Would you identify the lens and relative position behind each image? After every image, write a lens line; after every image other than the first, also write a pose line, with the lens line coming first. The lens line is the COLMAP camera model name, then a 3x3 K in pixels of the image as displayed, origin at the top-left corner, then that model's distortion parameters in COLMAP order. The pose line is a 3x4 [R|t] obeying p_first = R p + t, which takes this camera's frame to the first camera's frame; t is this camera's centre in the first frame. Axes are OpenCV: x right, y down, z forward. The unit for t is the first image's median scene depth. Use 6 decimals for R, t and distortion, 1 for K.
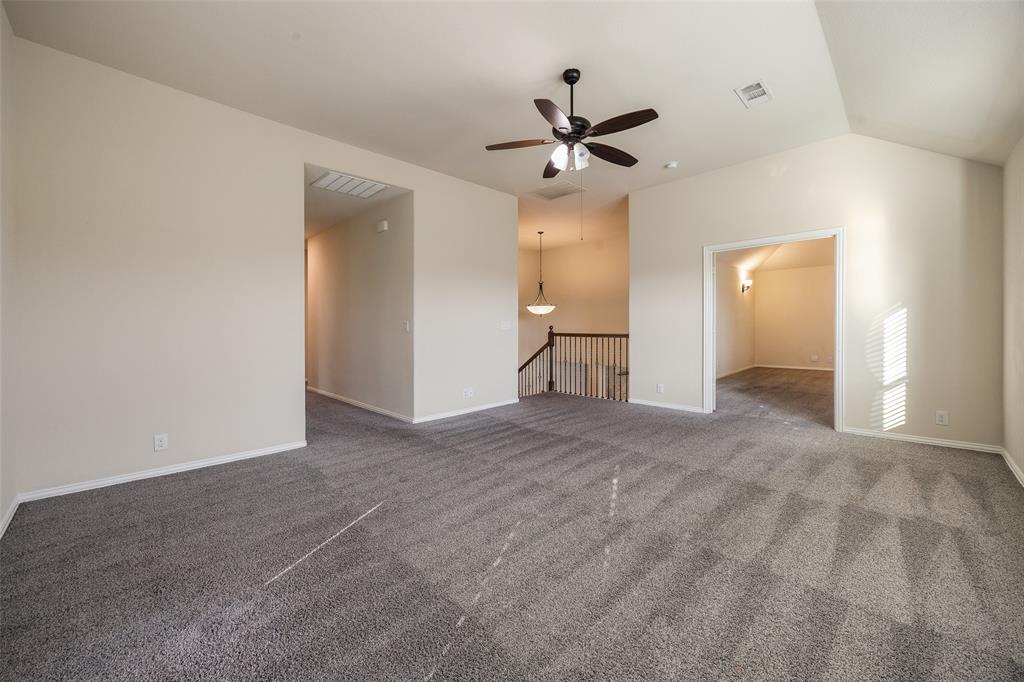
lens RADIAL K [[398.4, 0, 508.5], [0, 398.4, 333.5], [0, 0, 1]] dist [-0.000134, -0.000028]
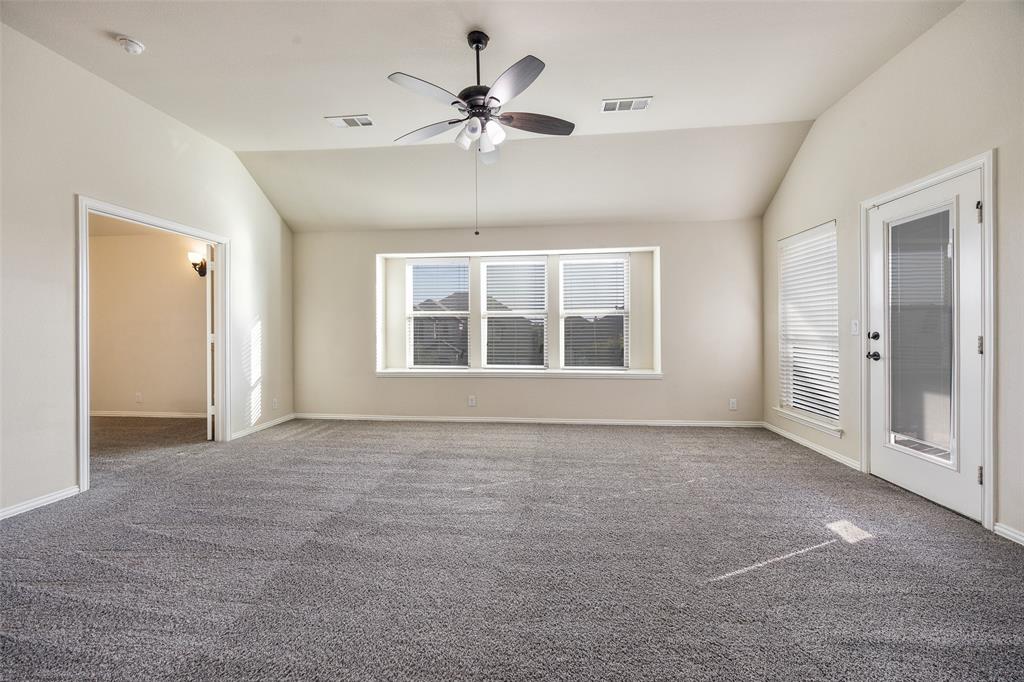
lens RADIAL K [[398.4, 0, 508.5], [0, 398.4, 333.5], [0, 0, 1]] dist [-0.000134, -0.000028]
pose [[-0.630361, 0.007516, 0.776266, -0.435105], [0.022924, 0.999697, 0.008936, -0.017756], [-0.775964, 0.023428, -0.630342, 1.175675]]
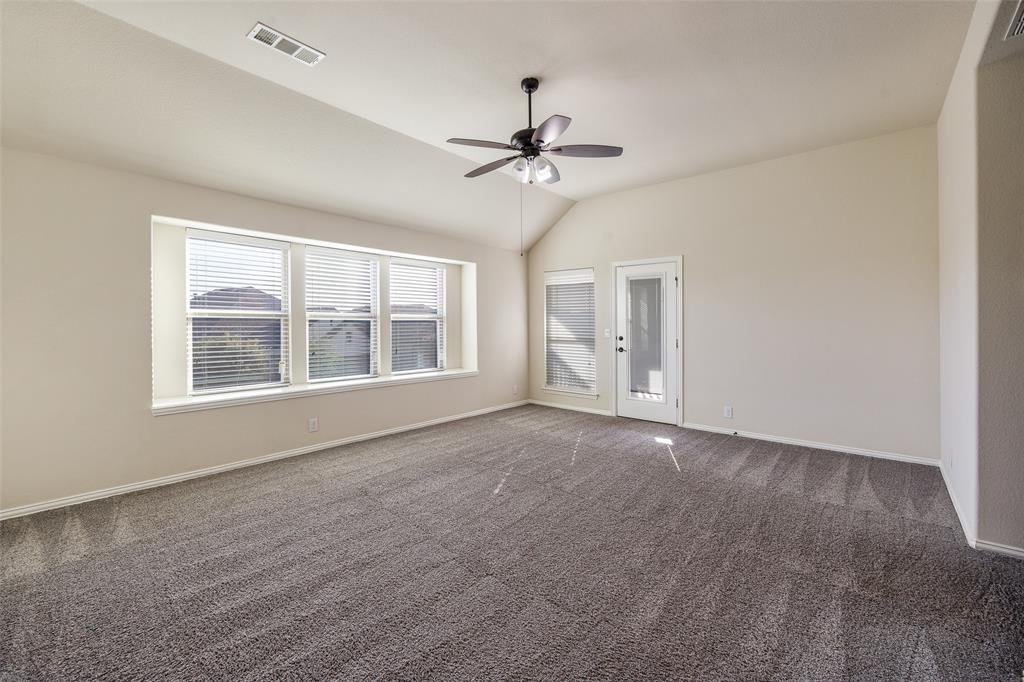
lens RADIAL K [[416.9, 0, 511.4], [0, 416.9, 326.2], [0, 0, 1]] dist [-0.000129, -0.000010]
pose [[-0.998150, 0.010085, -0.059955, 0.212735], [0.009007, 0.999793, 0.018222, -0.064488], [0.060127, 0.017648, -0.998035, 1.580278]]
